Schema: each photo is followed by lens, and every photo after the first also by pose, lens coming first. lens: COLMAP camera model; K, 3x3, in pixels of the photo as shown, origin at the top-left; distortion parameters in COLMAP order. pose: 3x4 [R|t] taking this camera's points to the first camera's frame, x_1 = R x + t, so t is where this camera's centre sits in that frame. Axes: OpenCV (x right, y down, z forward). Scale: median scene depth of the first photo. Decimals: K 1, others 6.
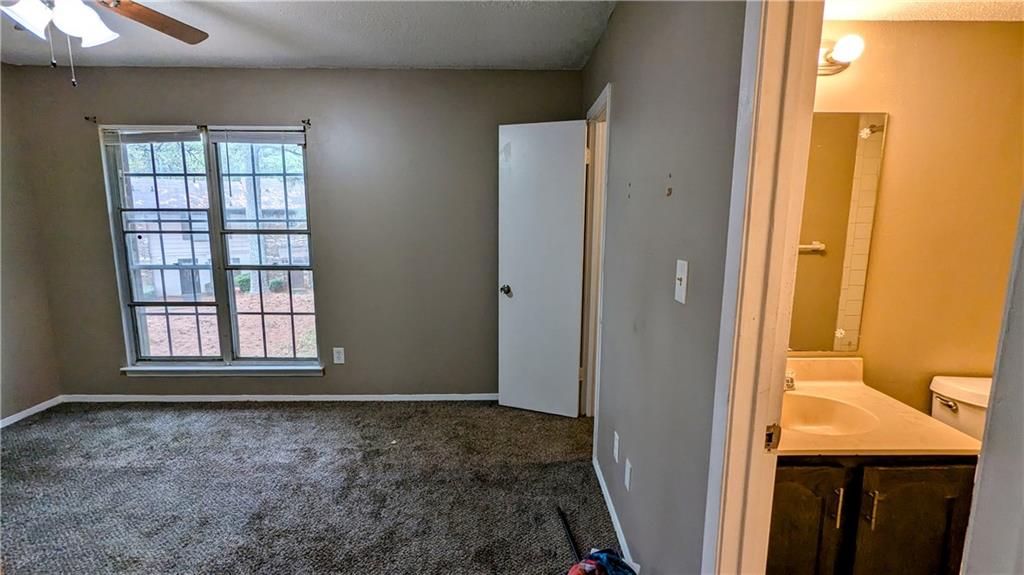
lens RADIAL K [[481.7, 0, 512.0], [0, 481.7, 289.1], [0, 0, 1]] dist [0.000670, 0.000281]
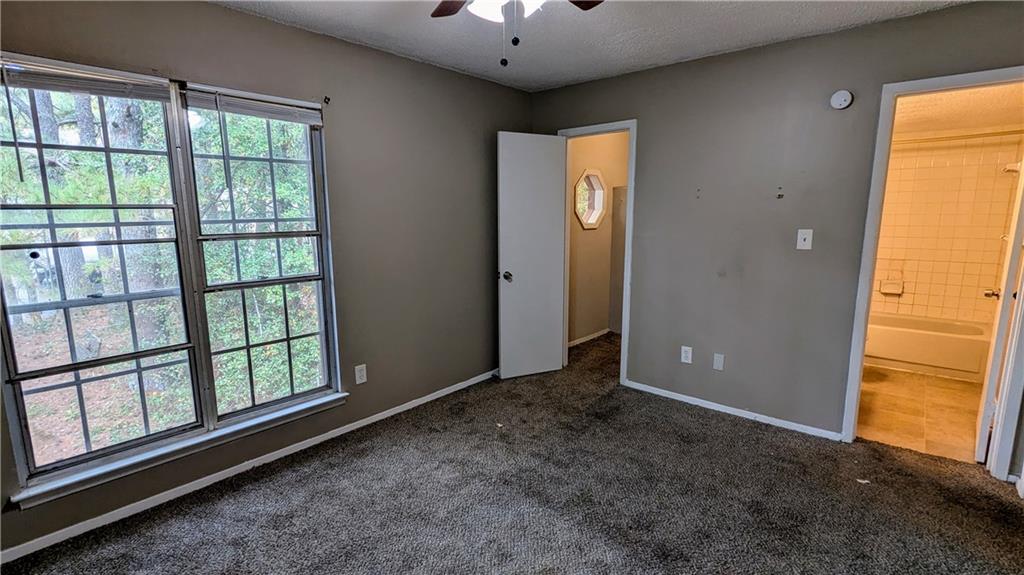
lens RADIAL K [[481.7, 0, 512.9], [0, 481.7, 287.8], [0, 0, 1]] dist [0.000670, 0.000281]
pose [[0.666714, -0.126672, 0.734470, -0.804698], [0.122564, 0.990669, 0.059600, -0.034473], [-0.735167, 0.050283, 0.676019, 0.206751]]
